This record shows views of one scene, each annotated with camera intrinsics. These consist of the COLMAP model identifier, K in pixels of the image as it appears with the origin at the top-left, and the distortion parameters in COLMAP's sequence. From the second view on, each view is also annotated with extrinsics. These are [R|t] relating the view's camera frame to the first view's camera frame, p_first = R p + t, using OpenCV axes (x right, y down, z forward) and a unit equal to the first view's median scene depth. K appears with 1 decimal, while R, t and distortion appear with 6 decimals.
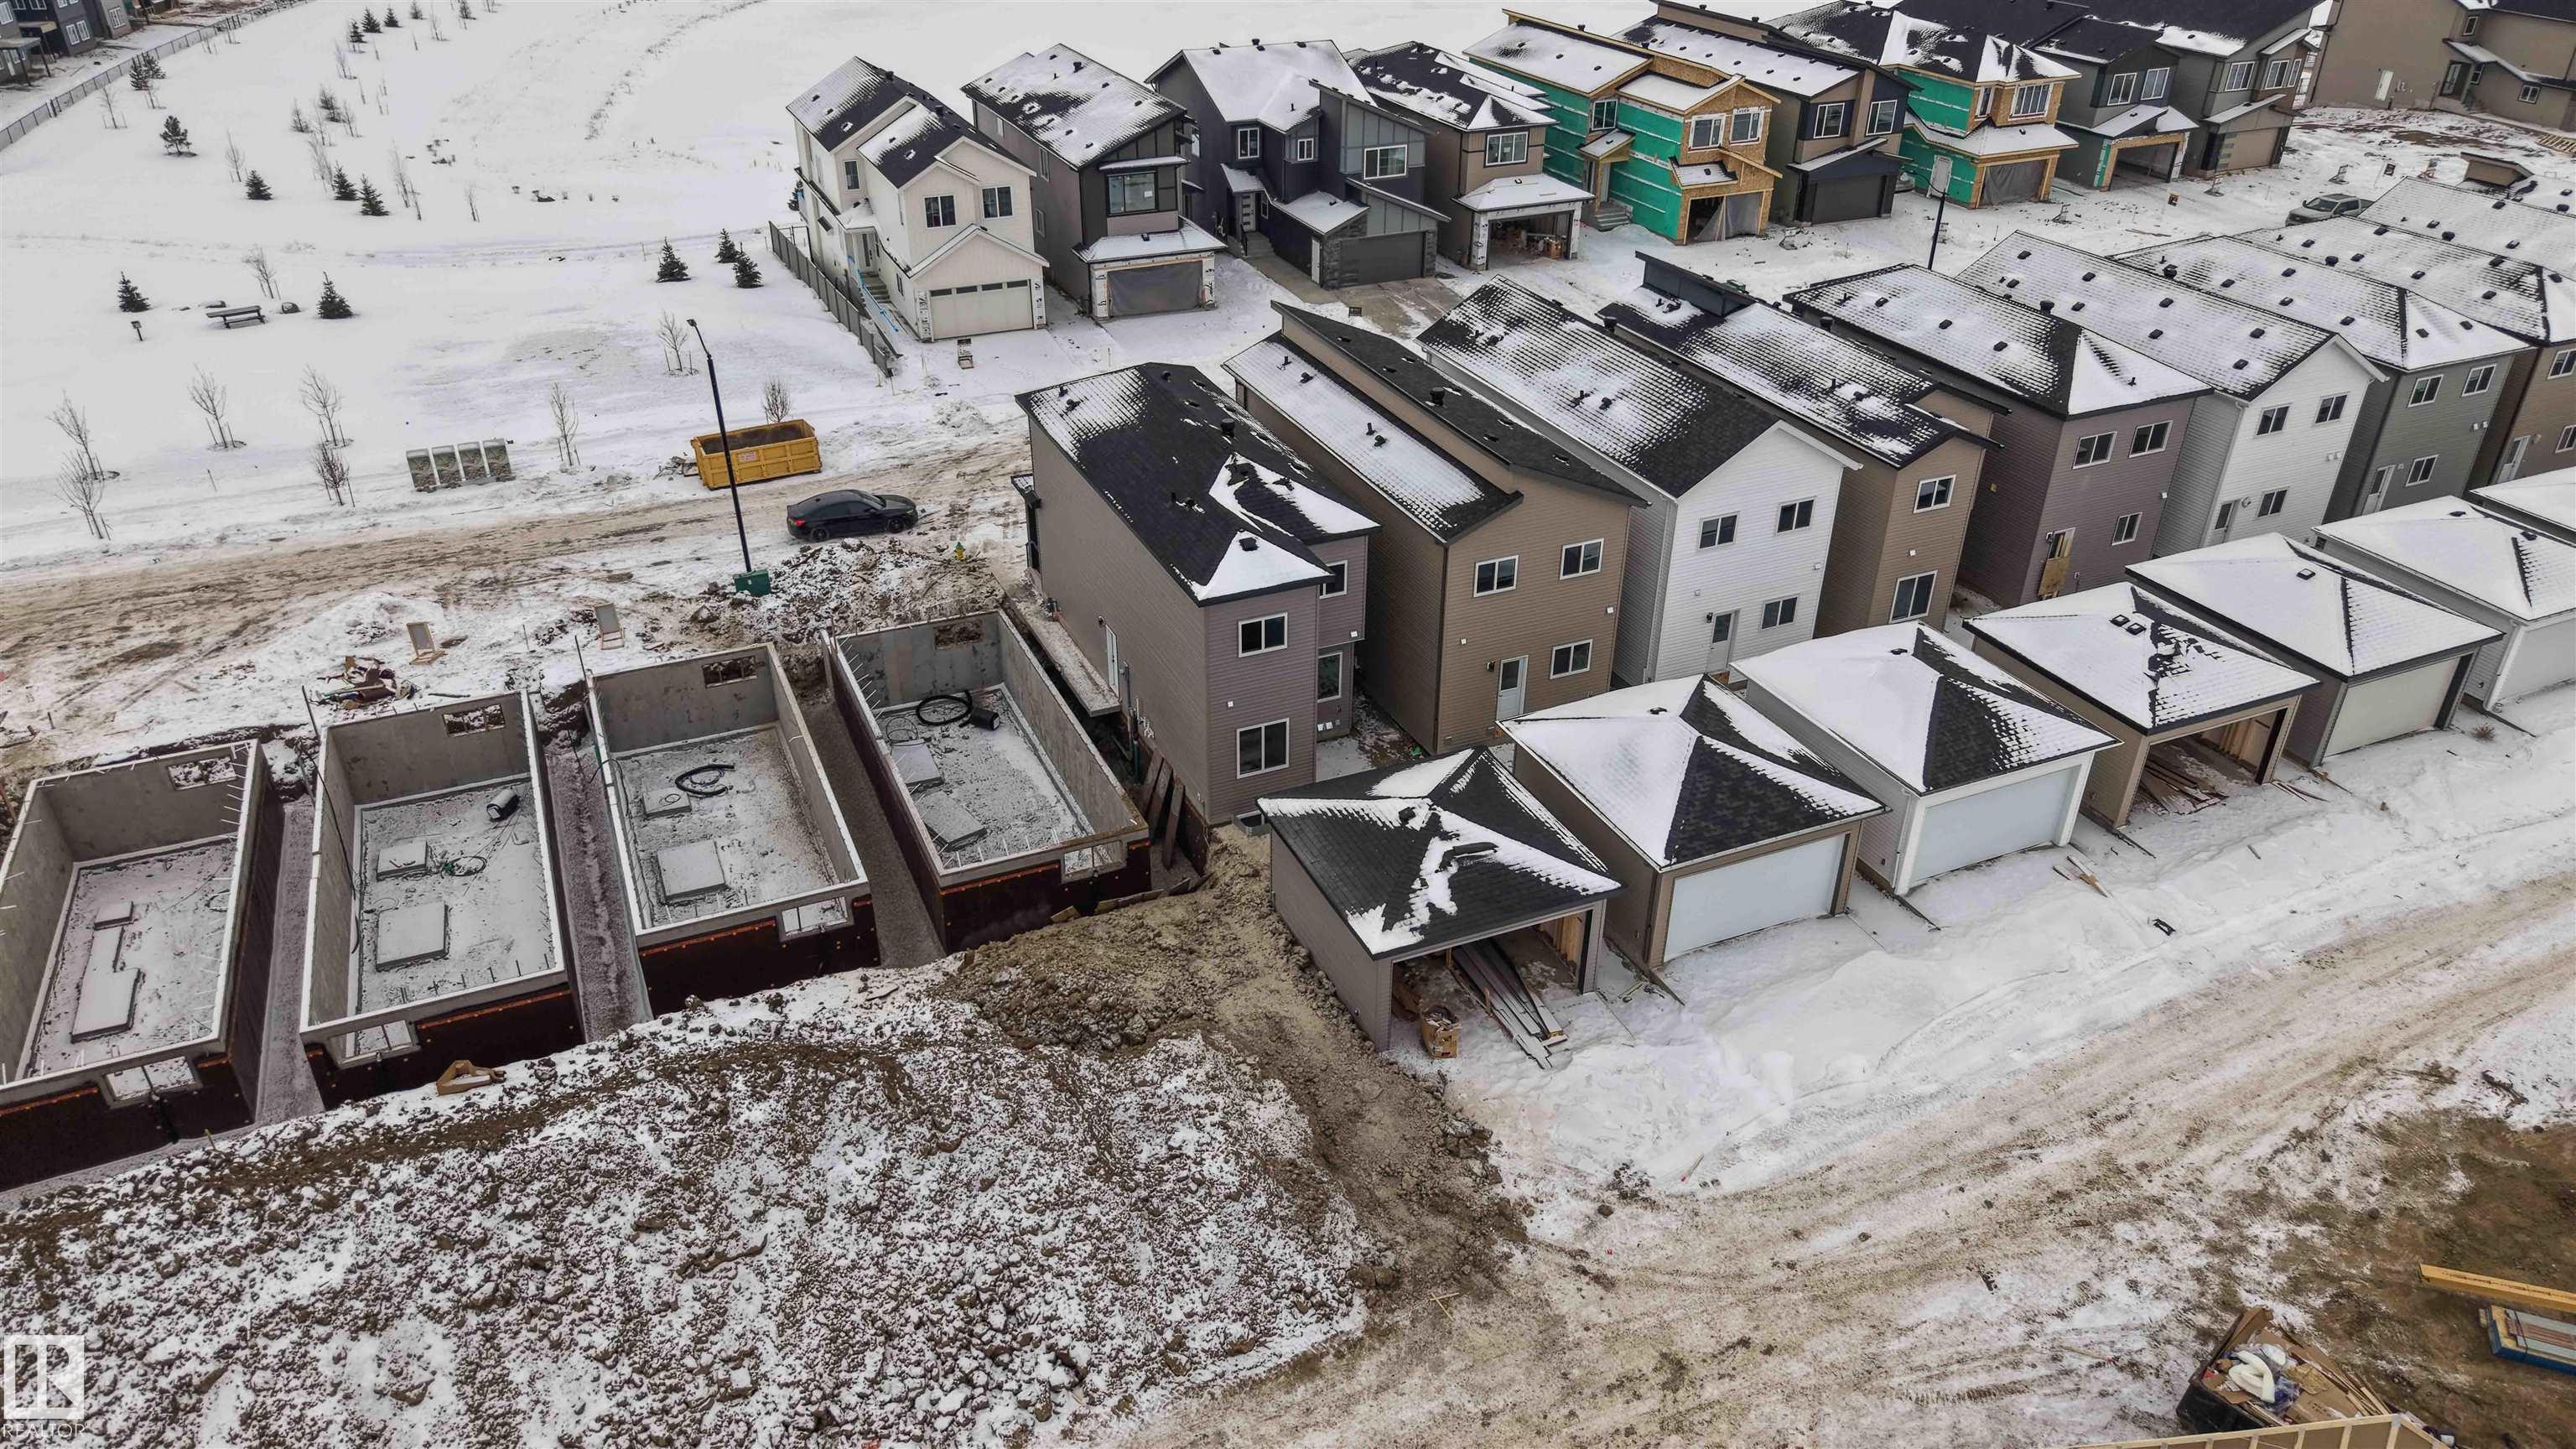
lens RADIAL K [[1719.4, 0, 1282.3], [0, 1719.4, 700.1], [0, 0, 1]] dist [0.016112, -0.014949]
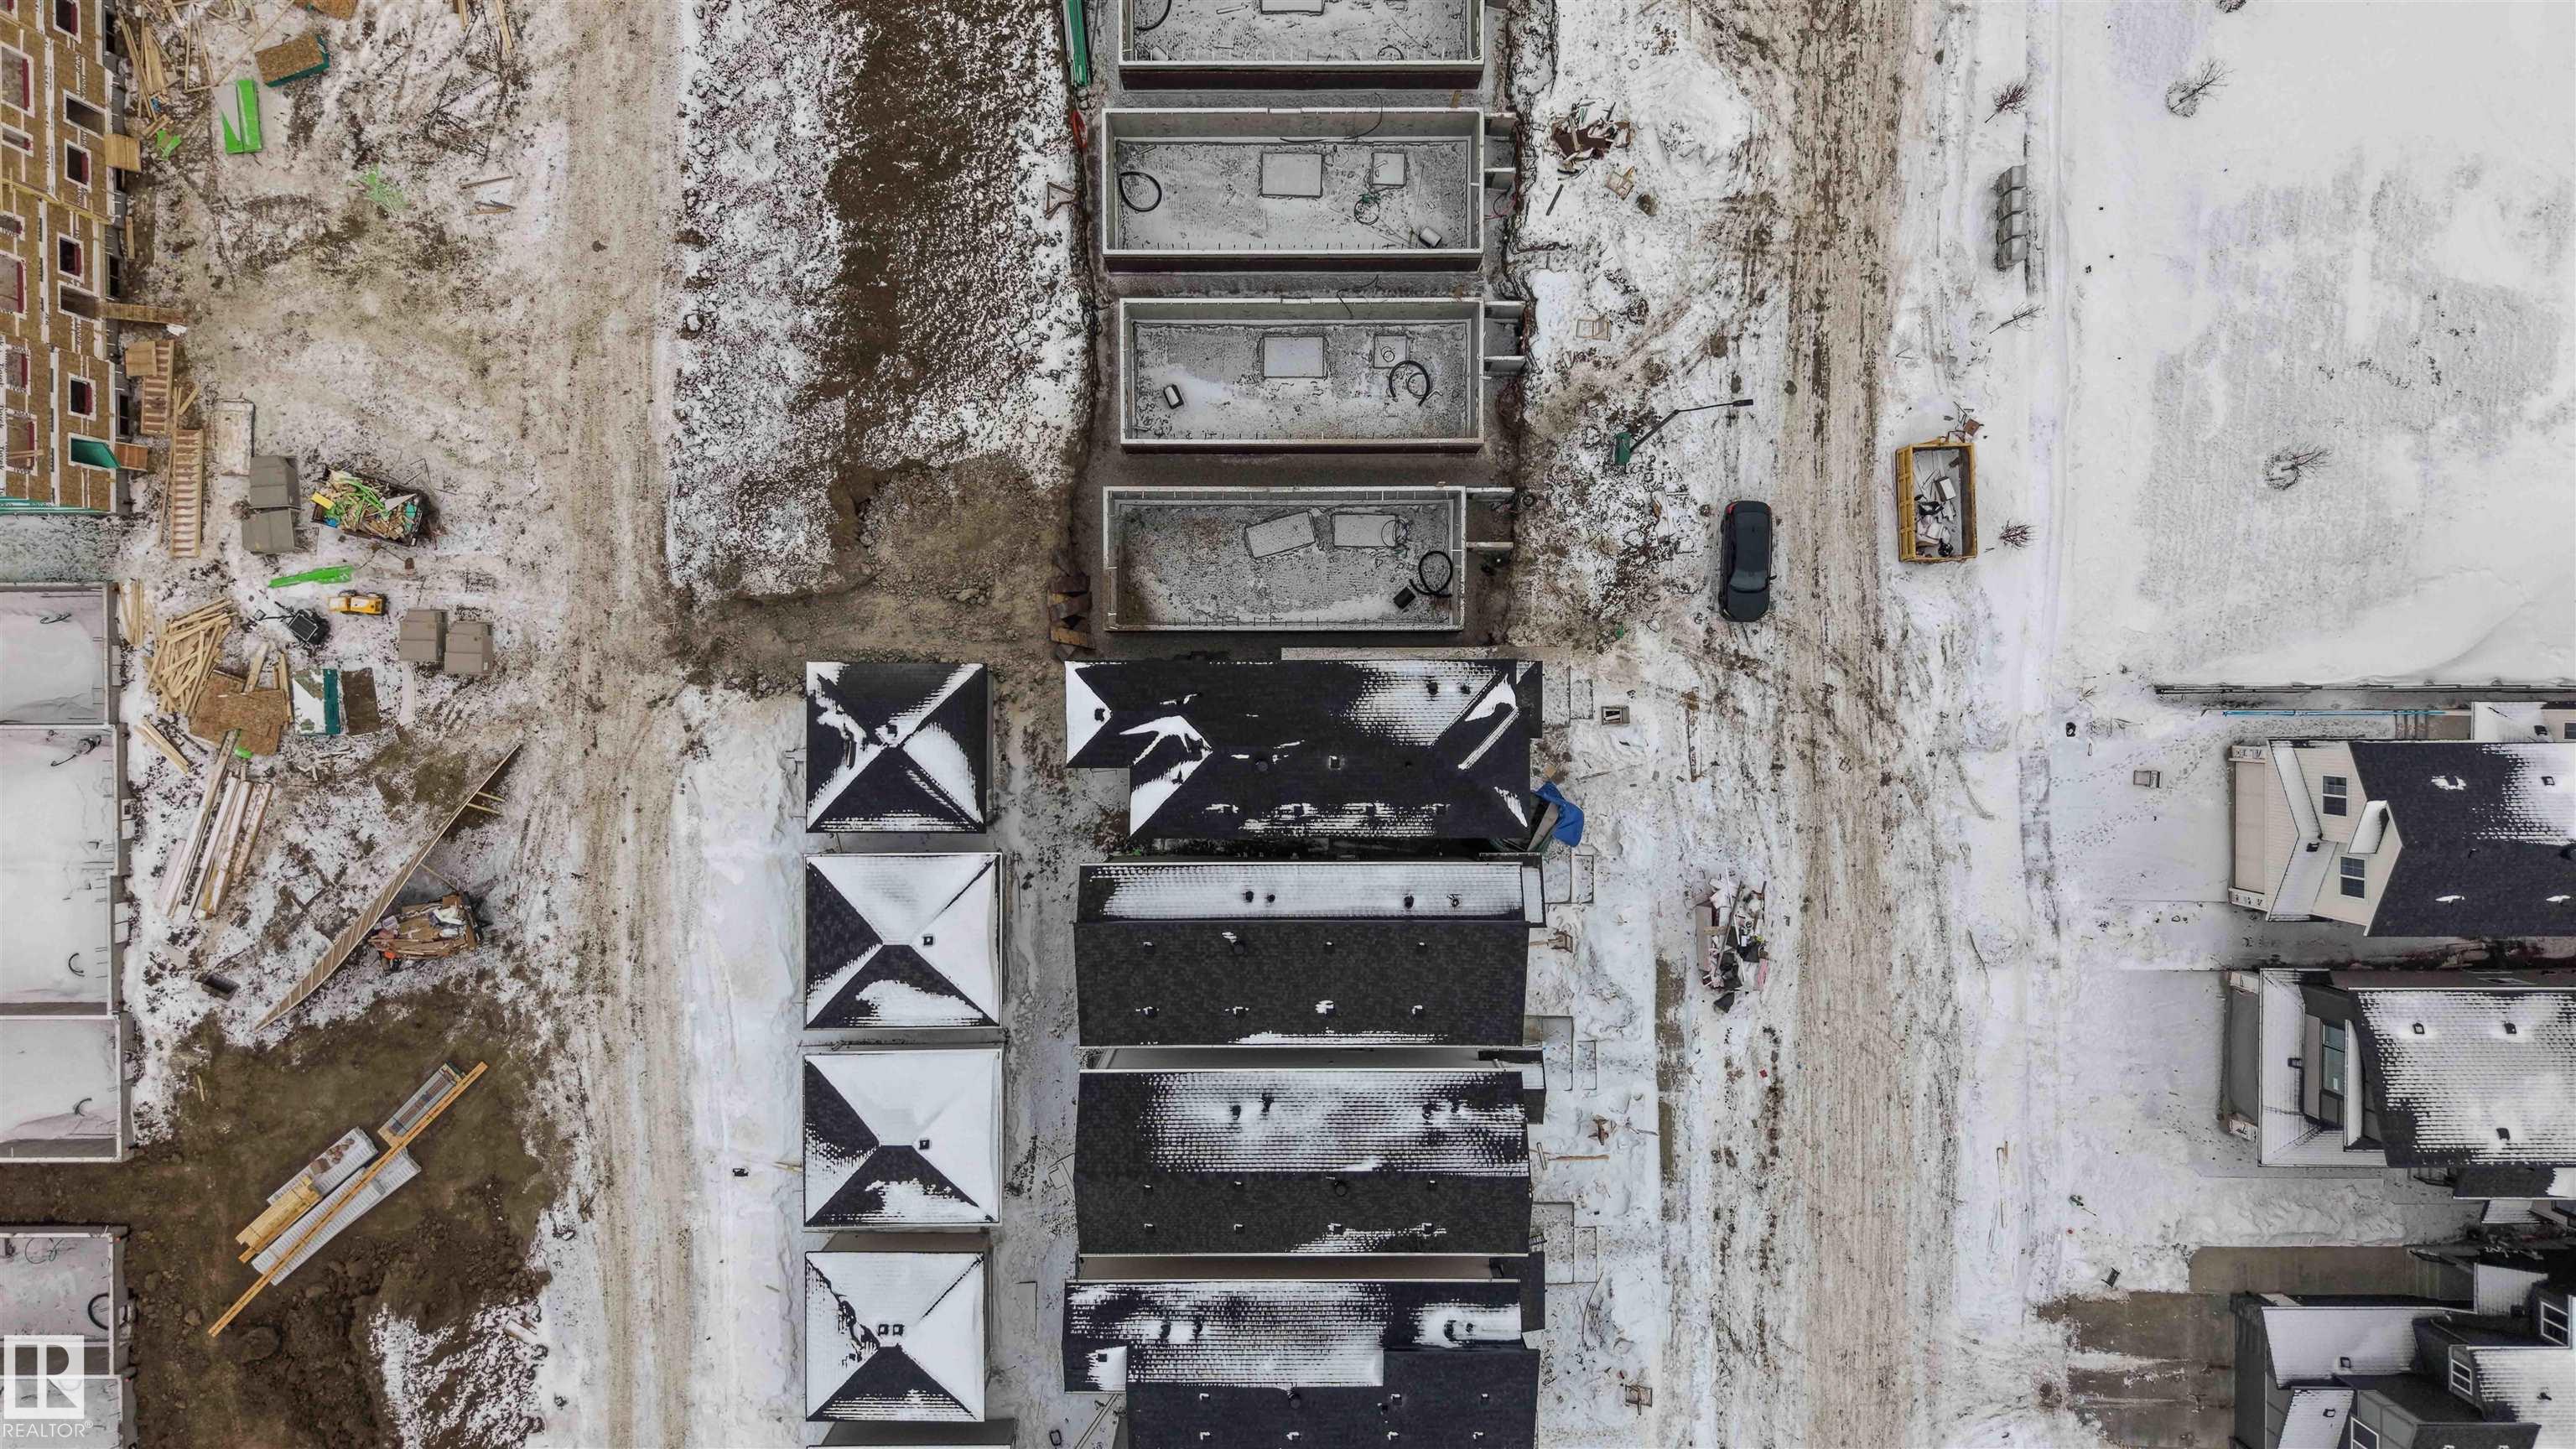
lens RADIAL K [[1719.4, 0, 1280.1], [0, 1719.4, 726.6], [0, 0, 1]] dist [0.016112, -0.014949]
pose [[-0.403420, 0.914961, 0.009888, -0.077702], [-0.459704, -0.212011, 0.862394, -1.258452], [0.791154, 0.343361, 0.506141, 0.402033]]
